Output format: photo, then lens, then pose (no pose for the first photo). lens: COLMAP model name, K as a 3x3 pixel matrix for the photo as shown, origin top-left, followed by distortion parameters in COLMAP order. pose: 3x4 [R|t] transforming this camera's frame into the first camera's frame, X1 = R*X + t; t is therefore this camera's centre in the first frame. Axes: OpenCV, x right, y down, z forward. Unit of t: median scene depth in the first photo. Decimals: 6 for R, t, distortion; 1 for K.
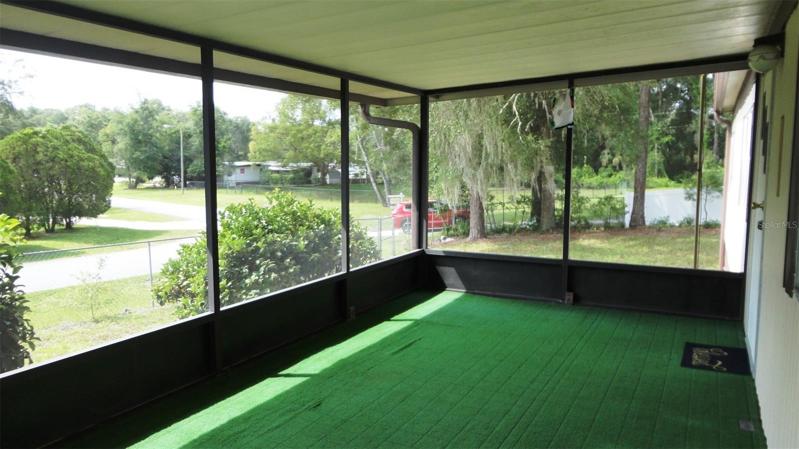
lens RADIAL K [[579.8, 0, 399.5], [0, 579.8, 224.5], [0, 0, 1]] dist [0.002451, 0.001871]
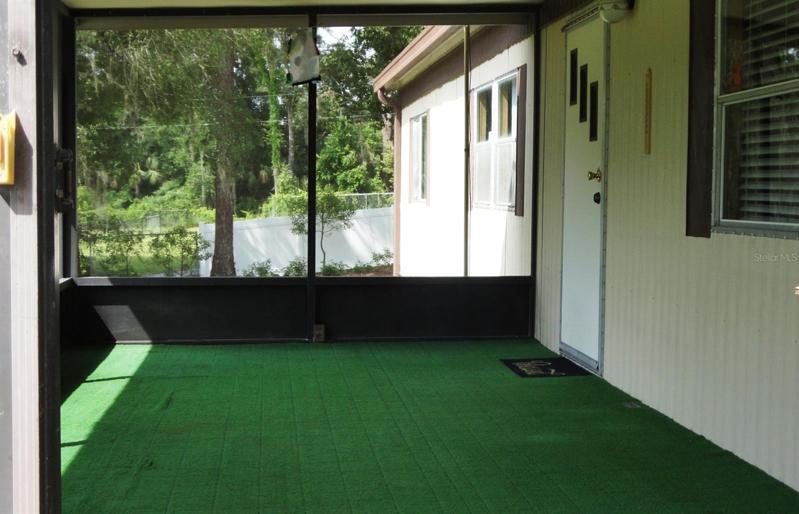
lens RADIAL K [[1097.3, 0, 399.5], [0, 1097.3, 257.0], [0, 0, 1]] dist [-0.033067, -0.029883]
pose [[0.816564, -0.025908, 0.576674, -0.097085], [0.050060, 0.998407, -0.026029, 0.019876], [-0.575081, 0.050123, 0.816560, -0.028786]]
